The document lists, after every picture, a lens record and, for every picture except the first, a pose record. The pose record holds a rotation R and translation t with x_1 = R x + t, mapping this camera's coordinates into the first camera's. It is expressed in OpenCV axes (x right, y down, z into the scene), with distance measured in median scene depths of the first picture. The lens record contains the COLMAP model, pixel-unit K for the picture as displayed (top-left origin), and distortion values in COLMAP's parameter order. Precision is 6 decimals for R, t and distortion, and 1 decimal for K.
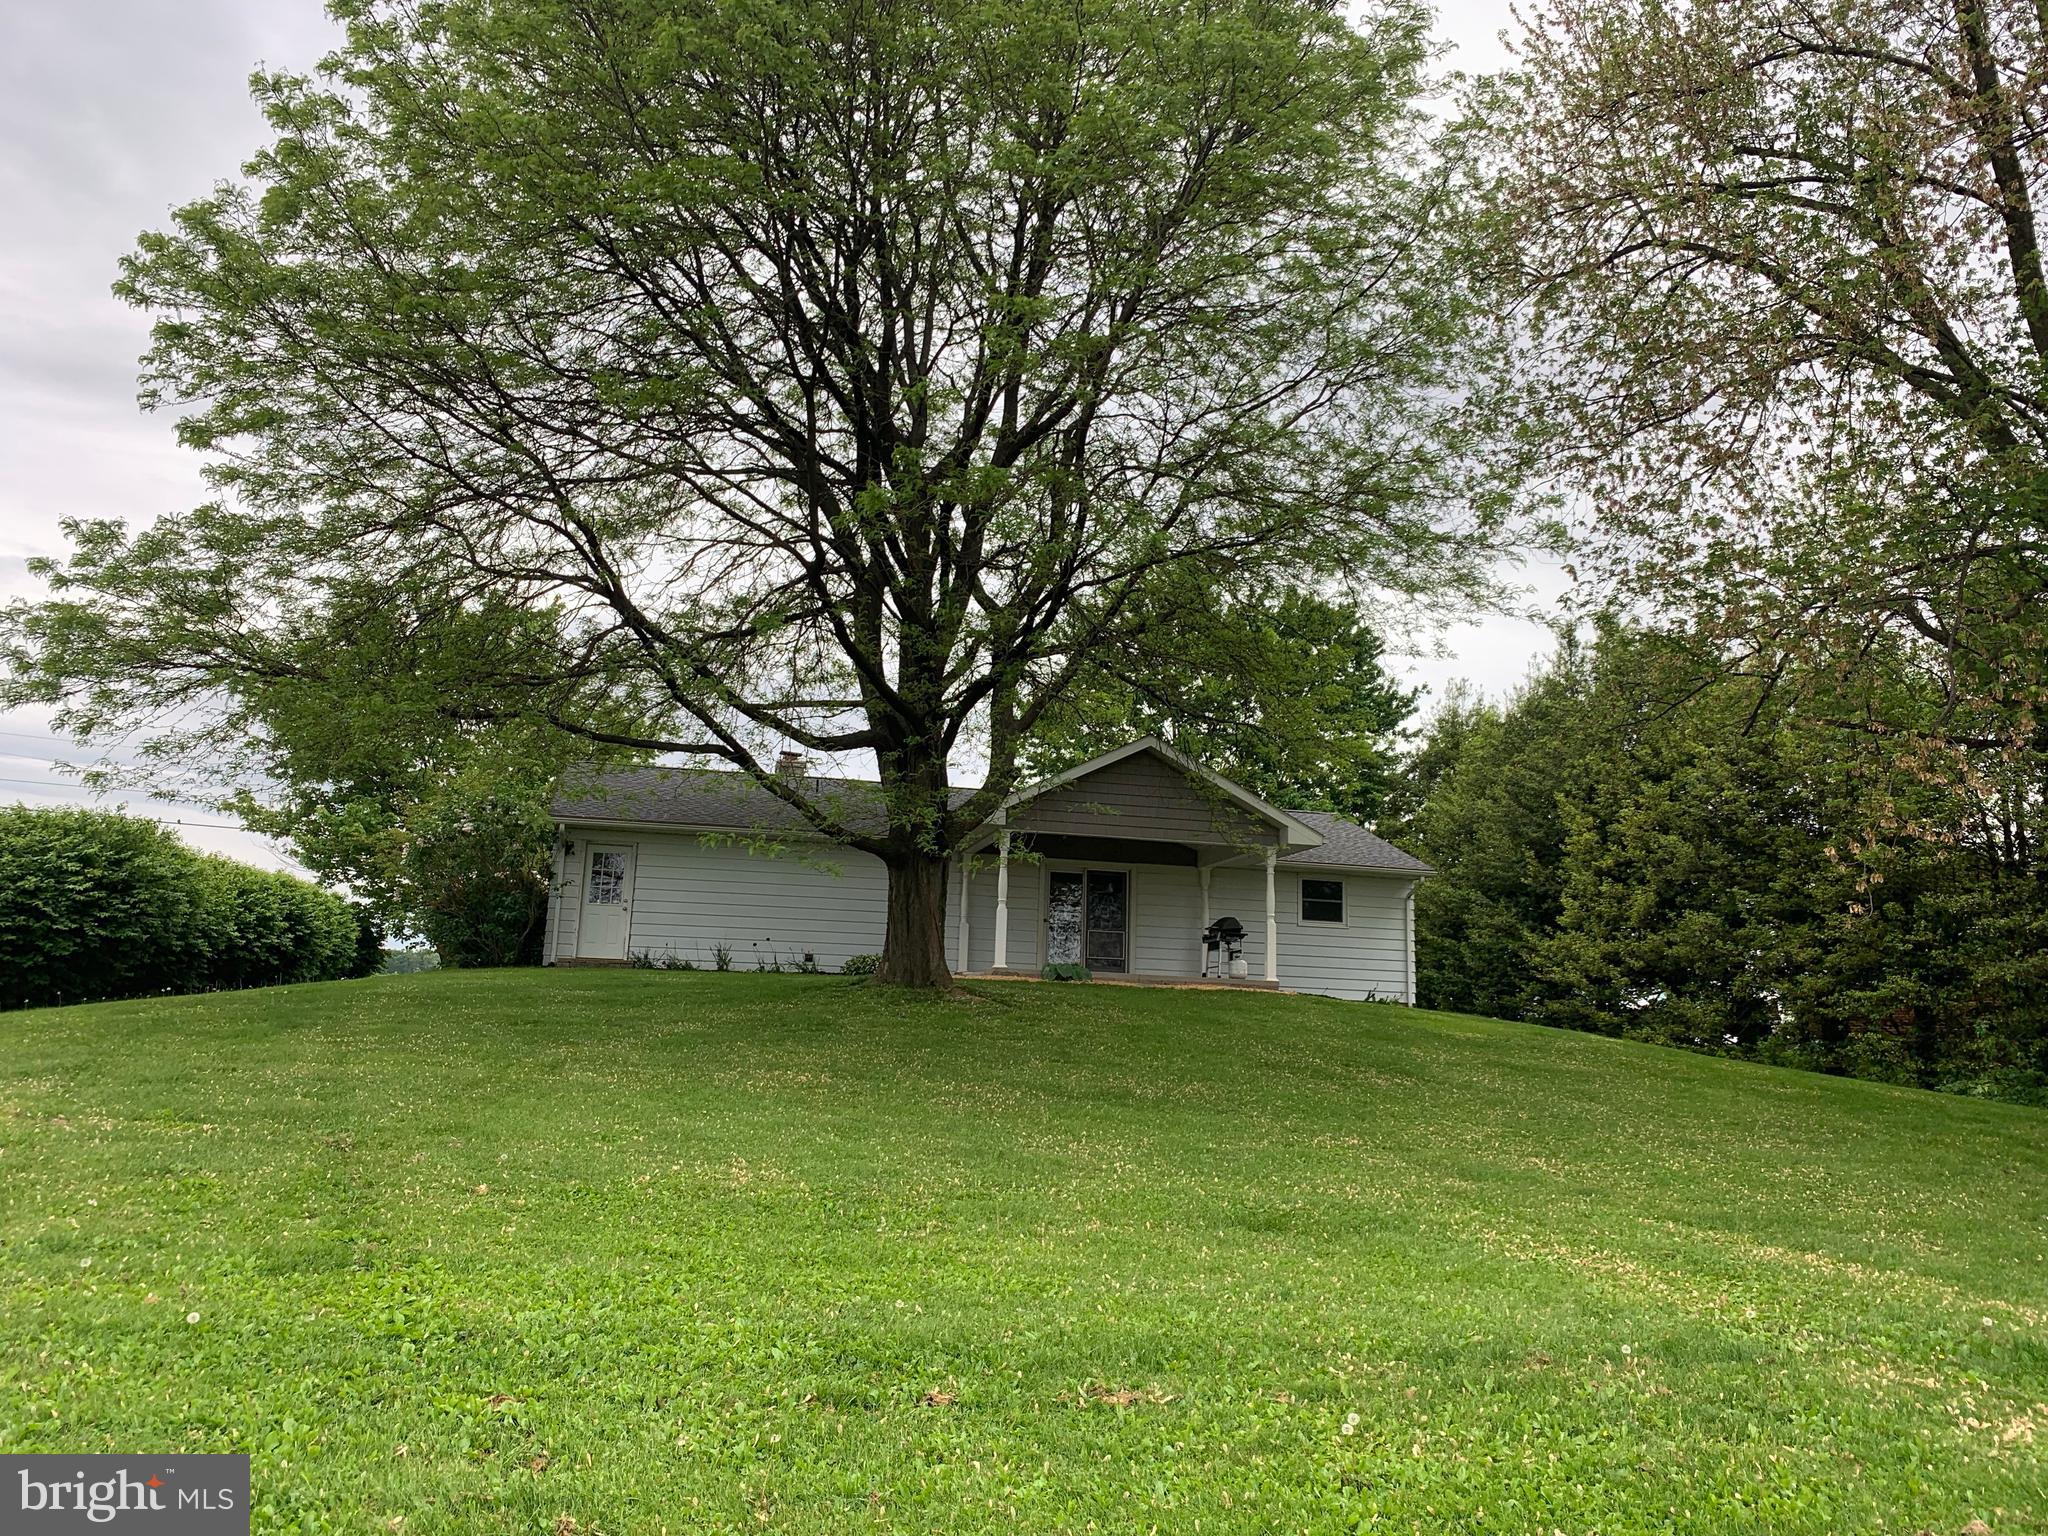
lens RADIAL K [[1569.8, 0, 1030.6], [0, 1569.8, 768.1], [0, 0, 1]] dist [0.016061, -0.016235]
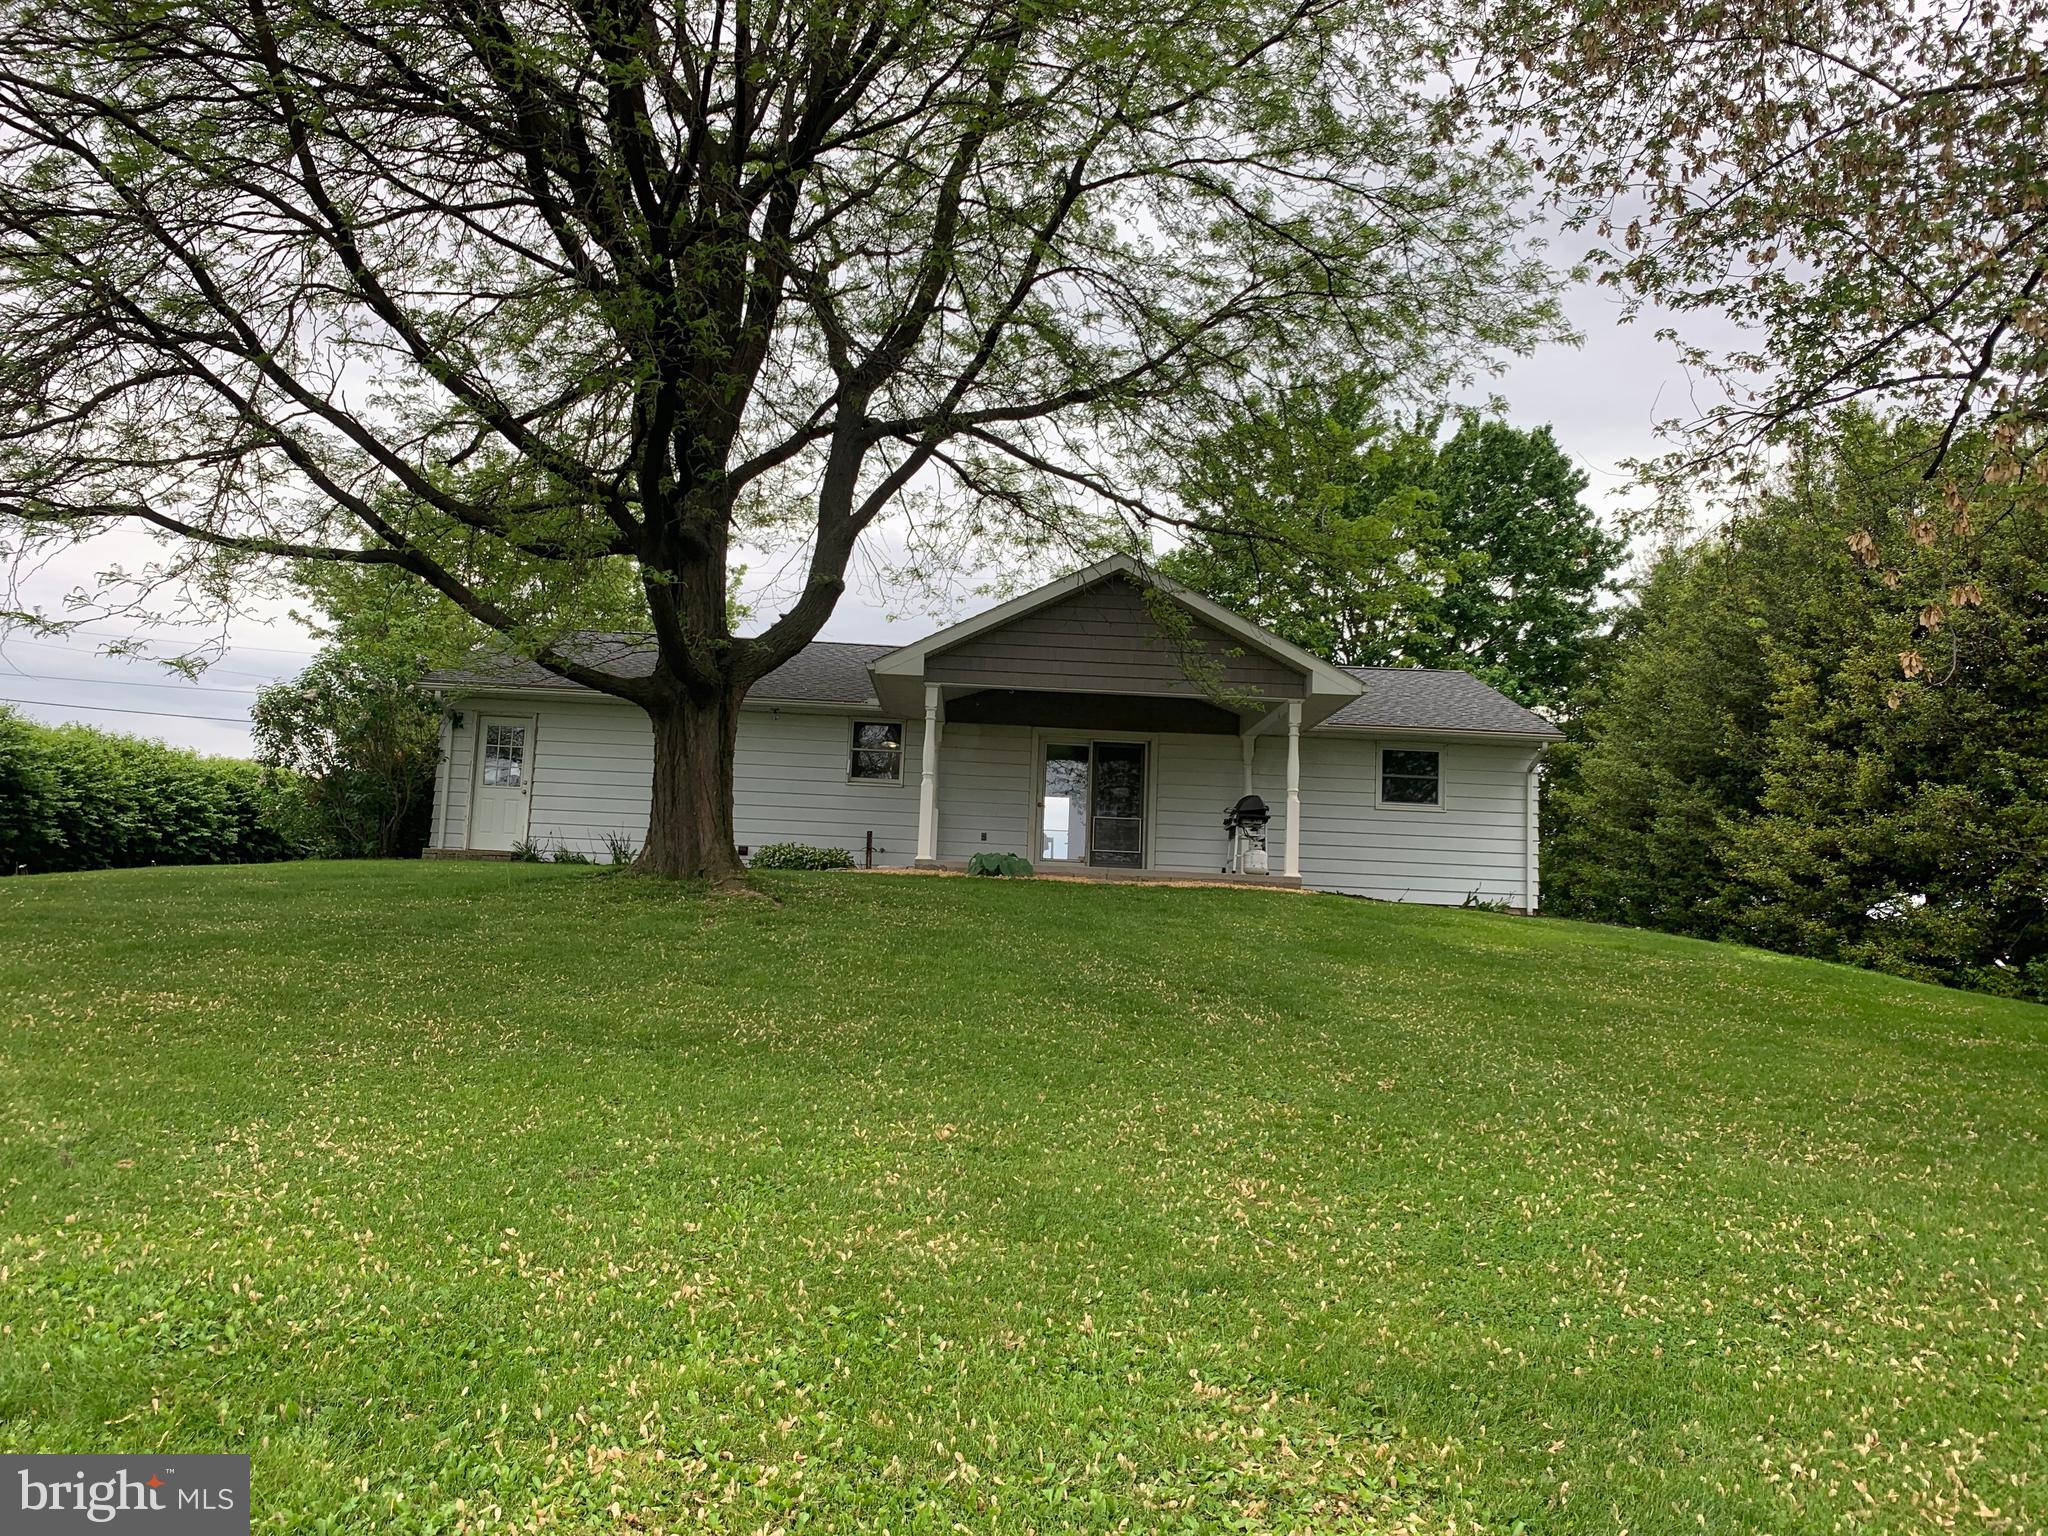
lens RADIAL K [[1569.8, 0, 1018.7], [0, 1569.8, 765.5], [0, 0, 1]] dist [0.016061, -0.016235]
pose [[0.979780, -0.013815, -0.199601, 0.150799], [0.024231, 0.998464, 0.049833, 0.035756], [0.198606, -0.053662, 0.978609, 0.207115]]
